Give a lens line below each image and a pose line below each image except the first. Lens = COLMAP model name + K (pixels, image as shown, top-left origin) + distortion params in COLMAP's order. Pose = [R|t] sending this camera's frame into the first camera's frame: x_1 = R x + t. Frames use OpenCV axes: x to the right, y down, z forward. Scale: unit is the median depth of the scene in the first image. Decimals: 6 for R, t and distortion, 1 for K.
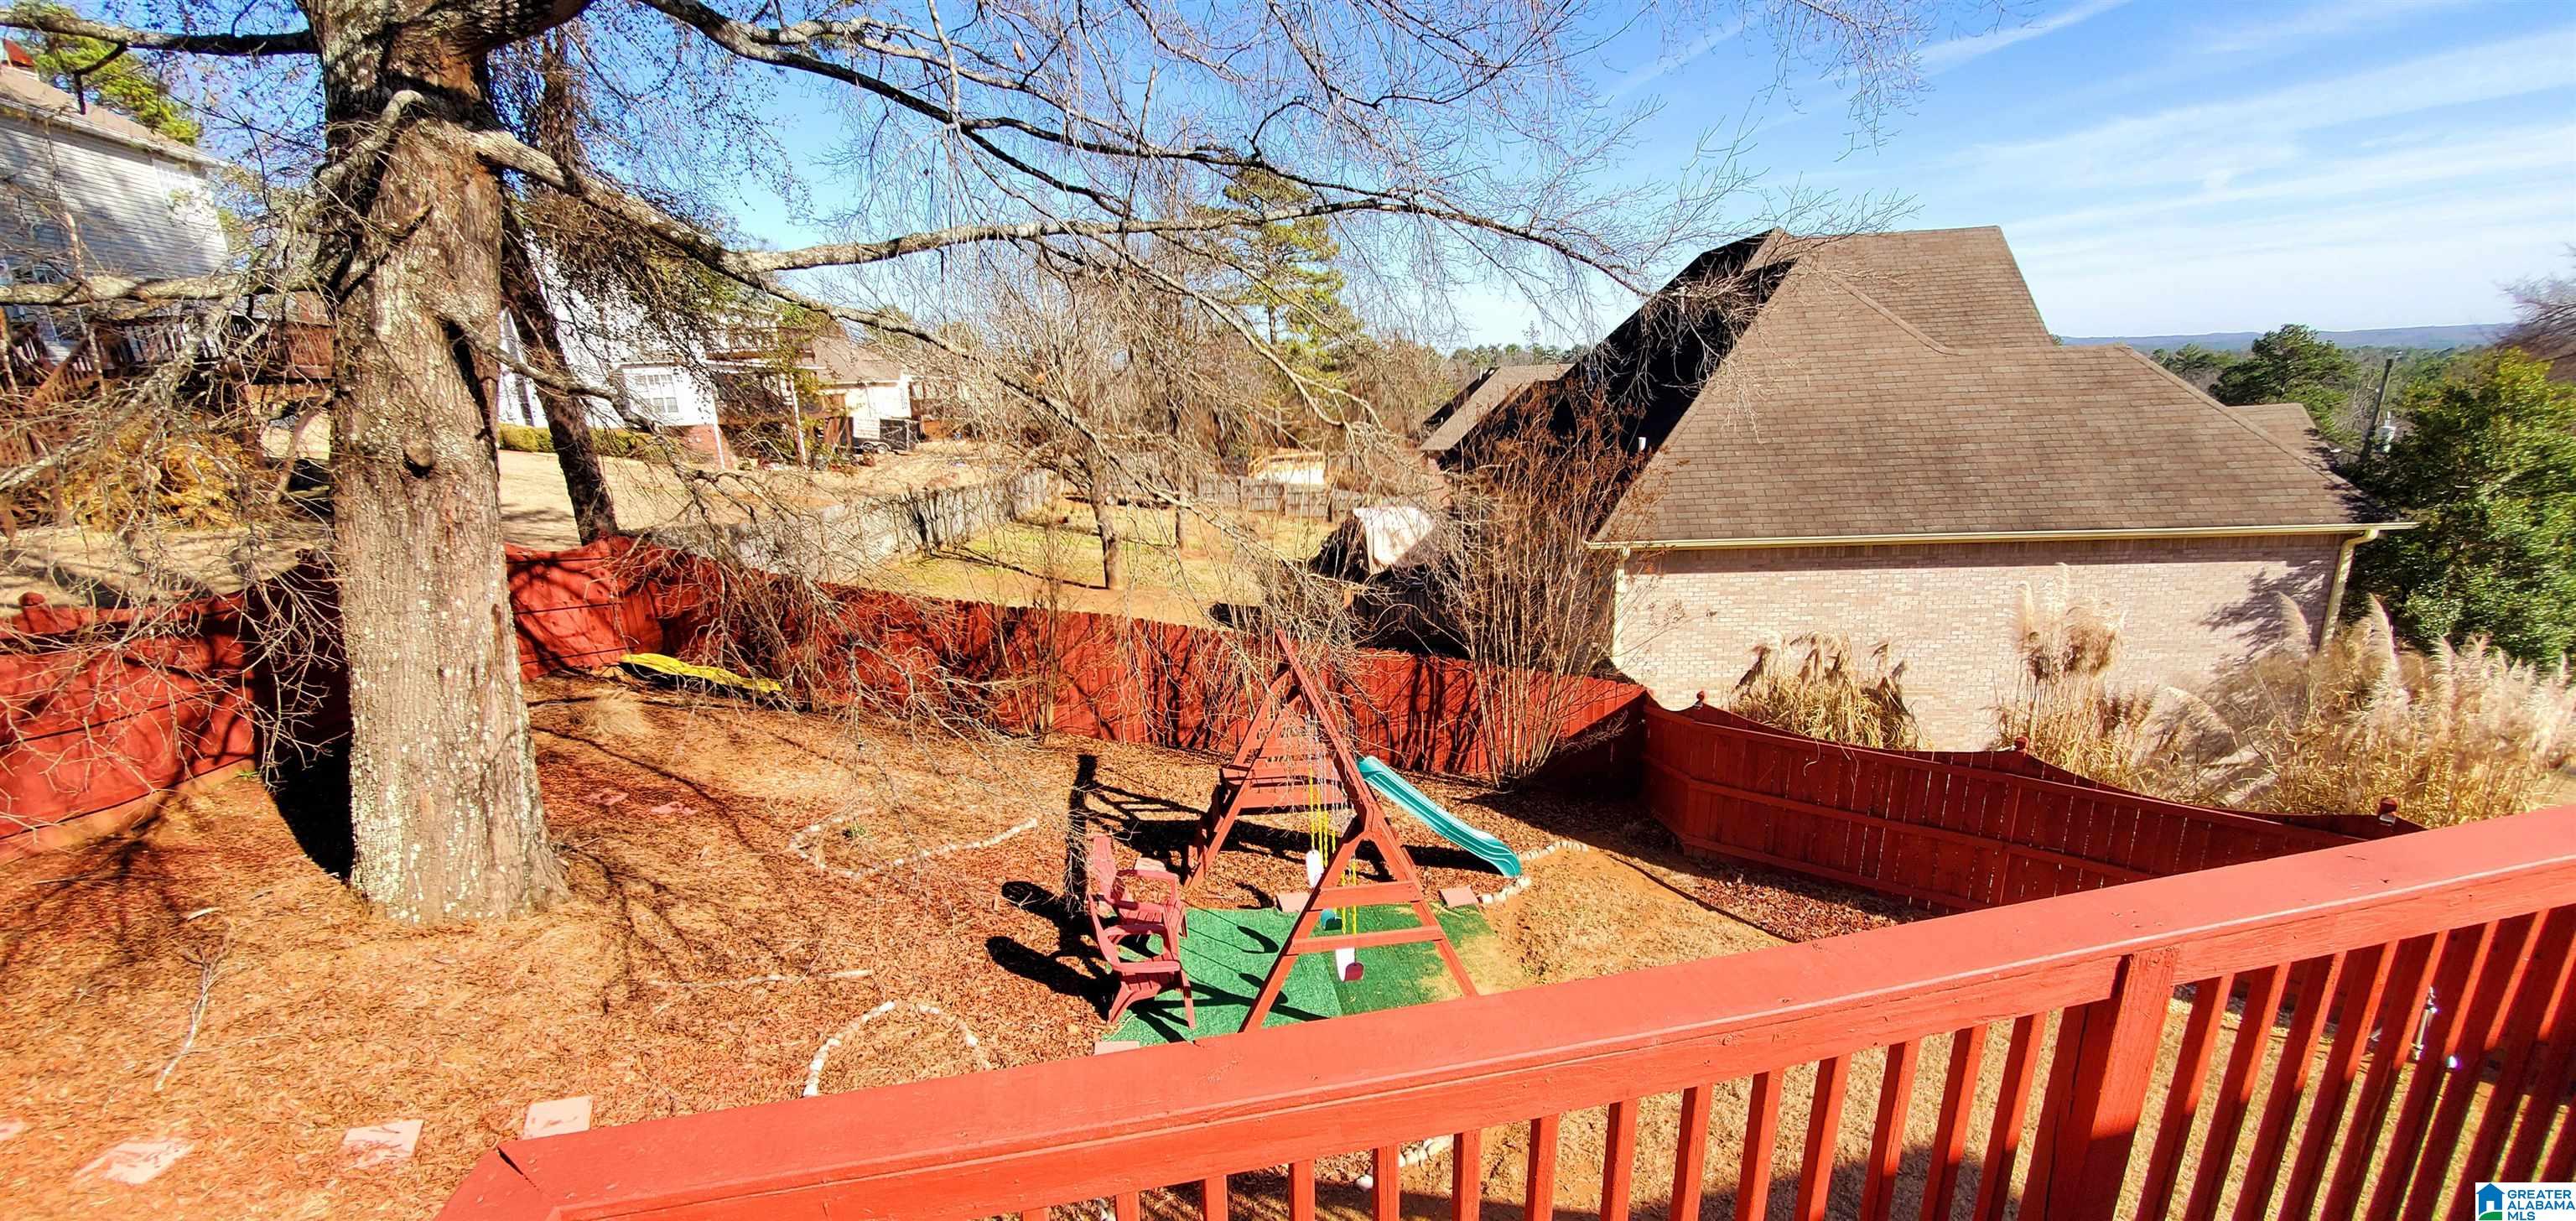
lens RADIAL K [[1024.2, 0, 1299.7], [0, 1024.2, 655.7], [0, 0, 1]] dist [0.000935, -0.003127]
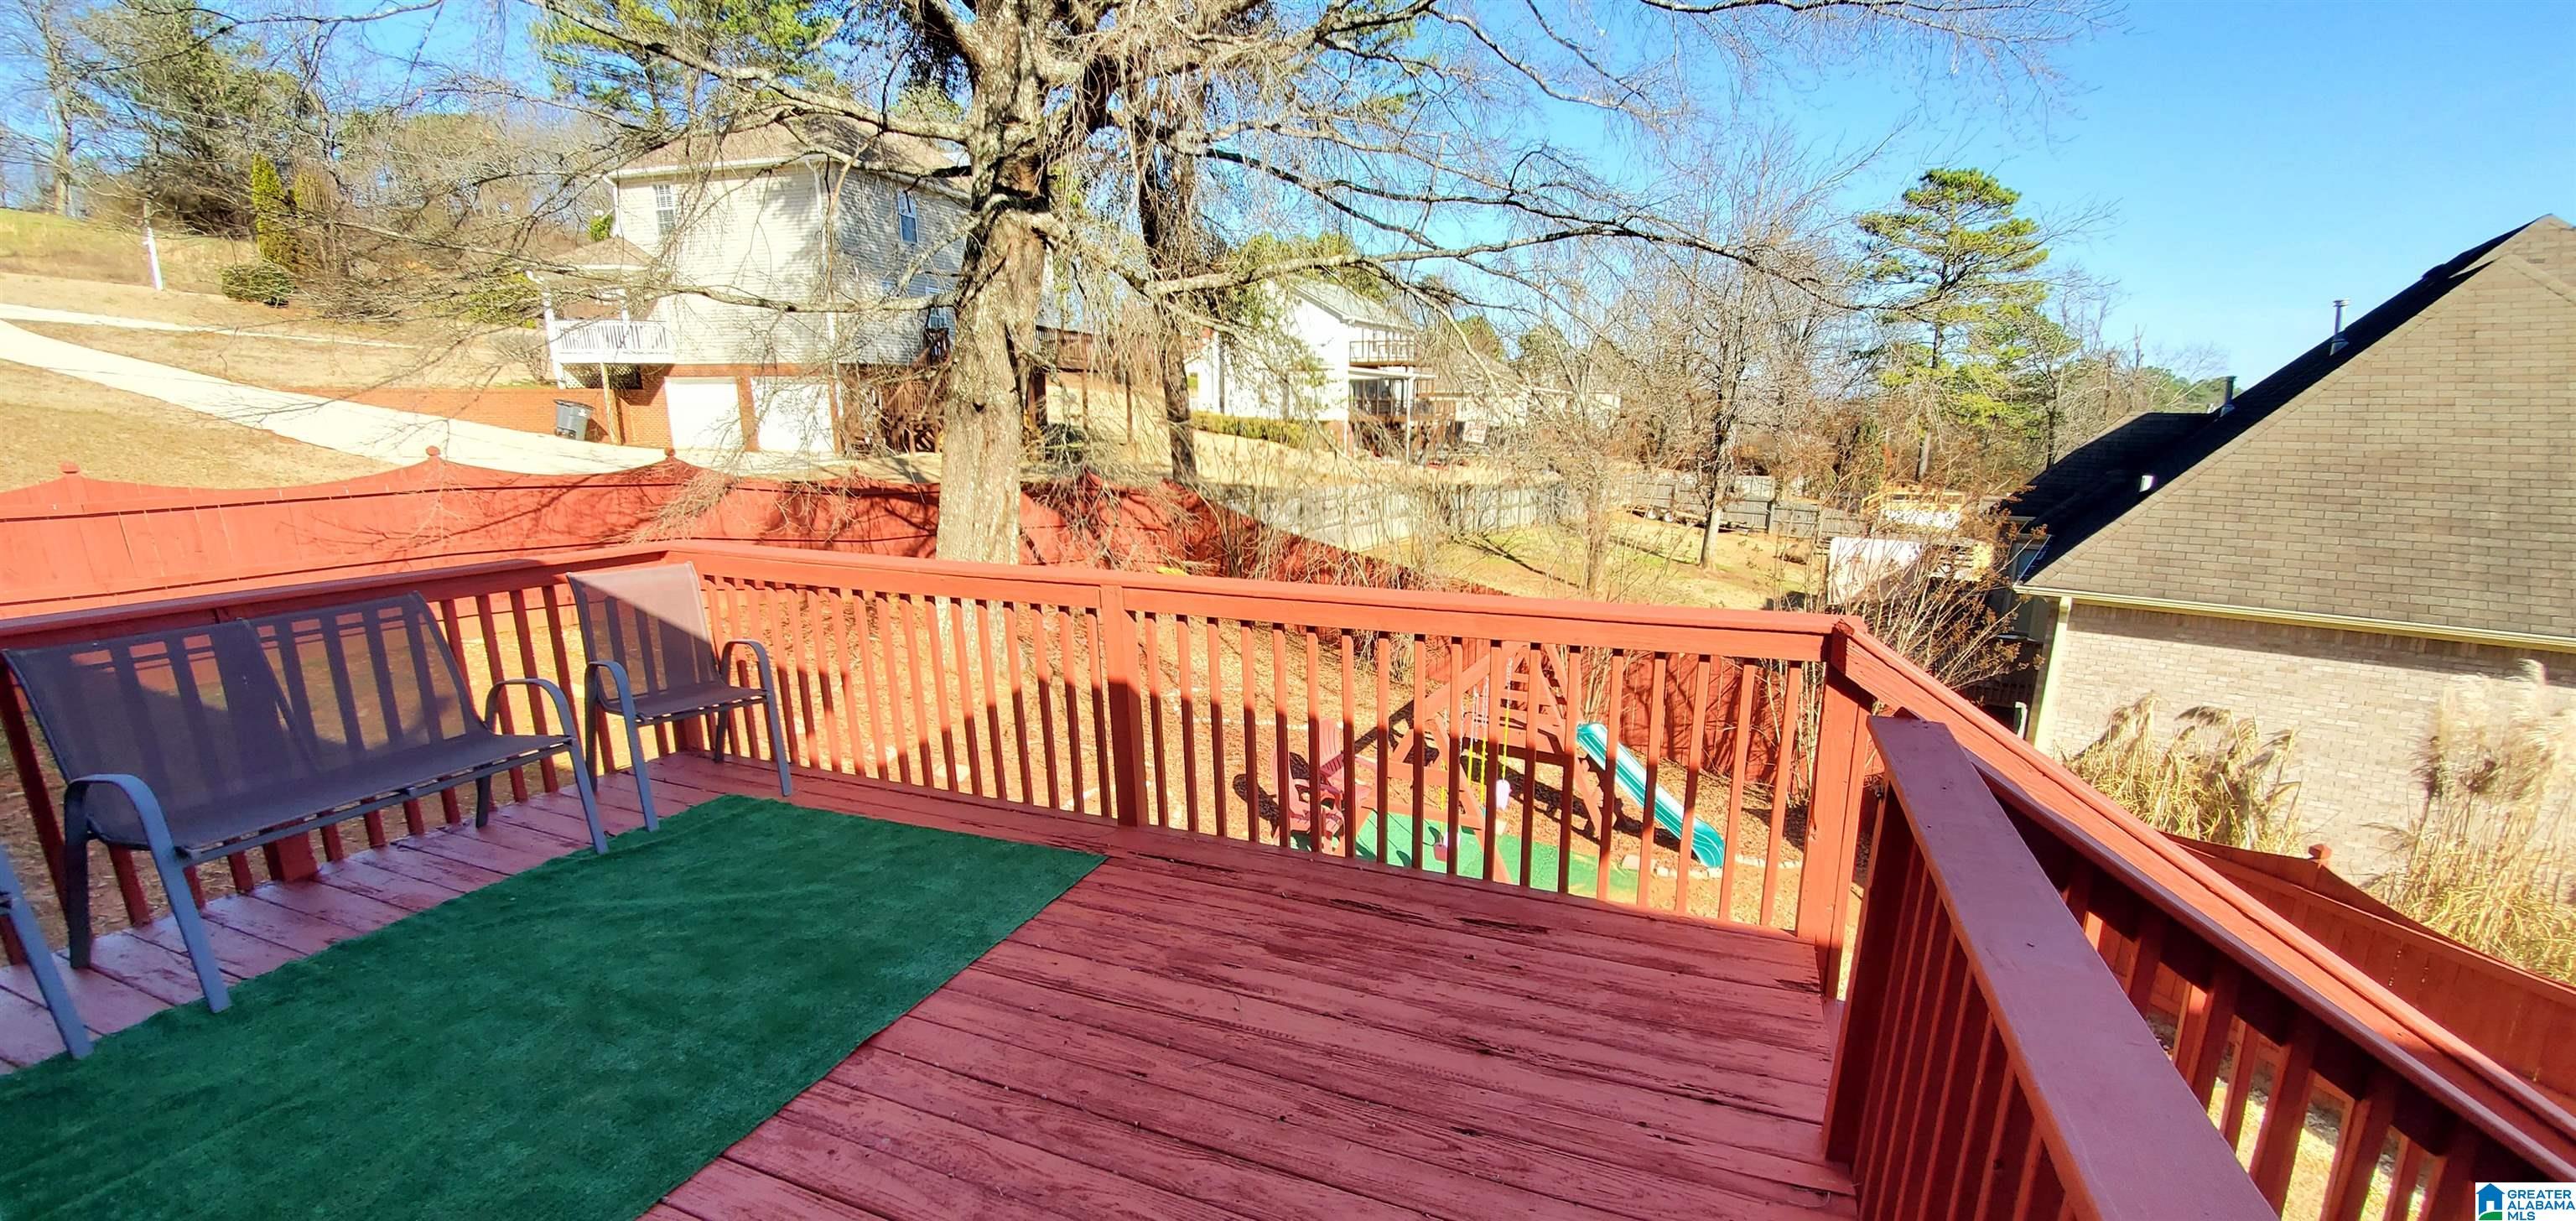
lens RADIAL K [[1024.2, 0, 1299.7], [0, 1024.2, 655.7], [0, 0, 1]] dist [0.000935, -0.003127]
pose [[0.829608, 0.175398, -0.530081, 0.255642], [-0.182955, 0.982359, 0.038715, 0.028615], [0.527520, 0.064863, 0.847063, -0.073634]]
